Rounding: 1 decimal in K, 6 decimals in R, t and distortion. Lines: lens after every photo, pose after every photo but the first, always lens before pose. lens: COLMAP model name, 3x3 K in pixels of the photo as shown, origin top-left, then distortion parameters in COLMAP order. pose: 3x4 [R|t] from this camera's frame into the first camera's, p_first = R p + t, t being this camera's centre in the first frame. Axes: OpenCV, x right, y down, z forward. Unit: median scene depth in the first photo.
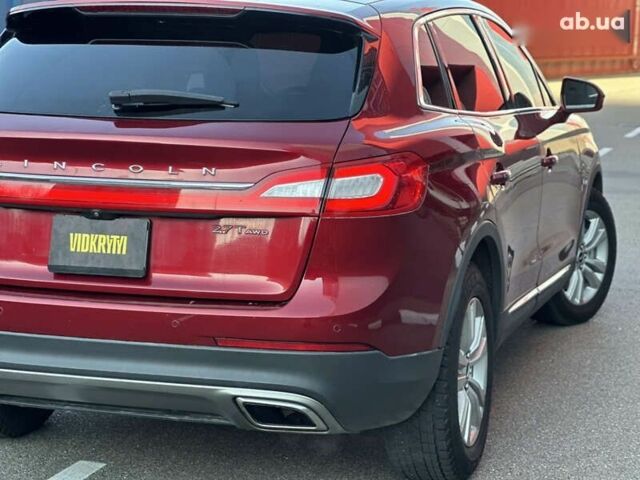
lens RADIAL K [[1413.6, 0, 320.0], [0, 1413.6, 240.0], [0, 0, 1]] dist [0.204062, 0.779249]
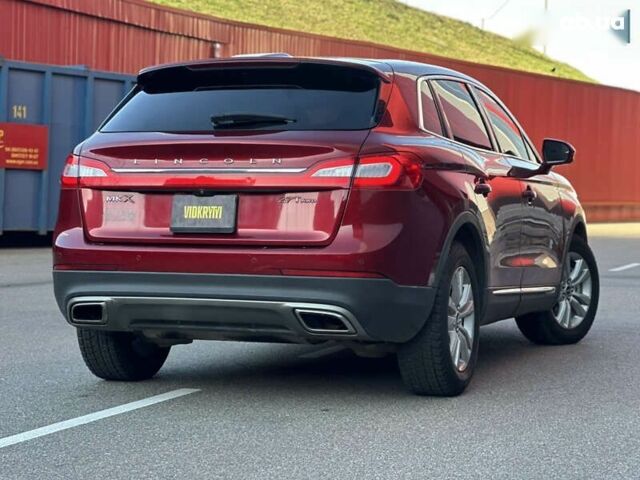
lens RADIAL K [[1413.6, 0, 320.0], [0, 1413.6, 240.0], [0, 0, 1]] dist [0.204062, 0.779249]
pose [[0.999355, -0.004884, -0.035570, 0.020490], [0.001183, 0.994648, -0.103312, 0.185314], [0.035885, 0.103203, 0.994013, -0.477519]]
